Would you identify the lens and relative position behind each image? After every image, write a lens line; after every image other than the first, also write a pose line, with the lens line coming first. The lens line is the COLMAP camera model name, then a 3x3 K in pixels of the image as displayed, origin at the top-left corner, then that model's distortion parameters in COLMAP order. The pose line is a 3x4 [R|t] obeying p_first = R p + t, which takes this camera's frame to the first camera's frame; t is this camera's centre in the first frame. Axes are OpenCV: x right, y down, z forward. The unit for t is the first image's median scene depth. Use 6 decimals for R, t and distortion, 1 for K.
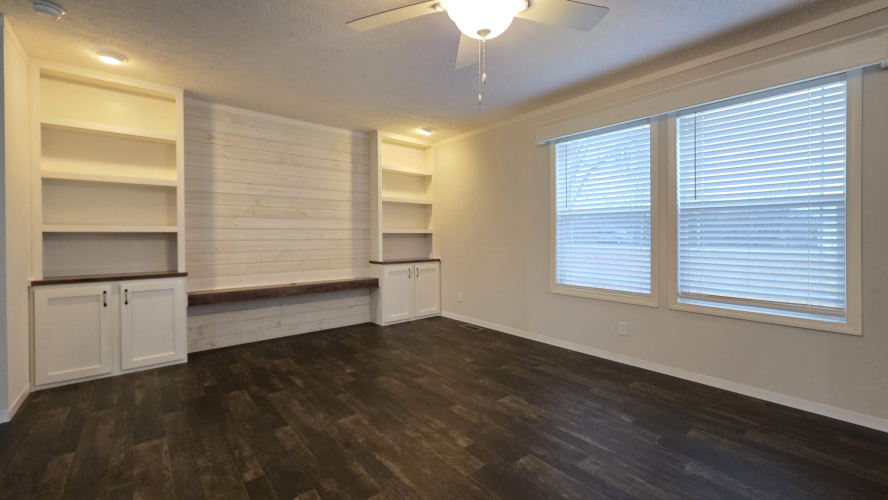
lens RADIAL K [[342.5, 0, 446.1], [0, 342.5, 235.4], [0, 0, 1]] dist [0.001133, 0.000066]
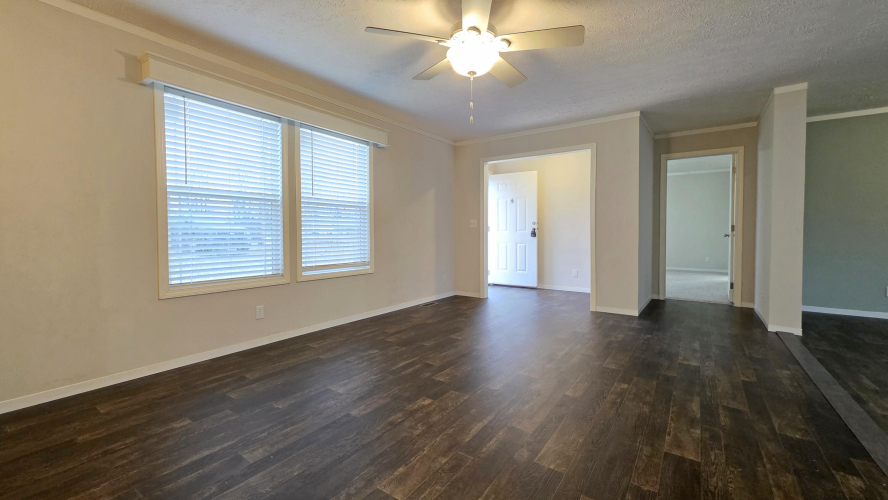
lens RADIAL K [[360.4, 0, 444.0], [0, 360.4, 250.0], [0, 0, 1]] dist [-0.047106, 0.000033]
pose [[-0.252773, -0.070932, 0.964922, -0.728310], [-0.026610, 0.997441, 0.066352, -0.001326], [-0.967160, -0.008904, -0.254014, 0.818436]]
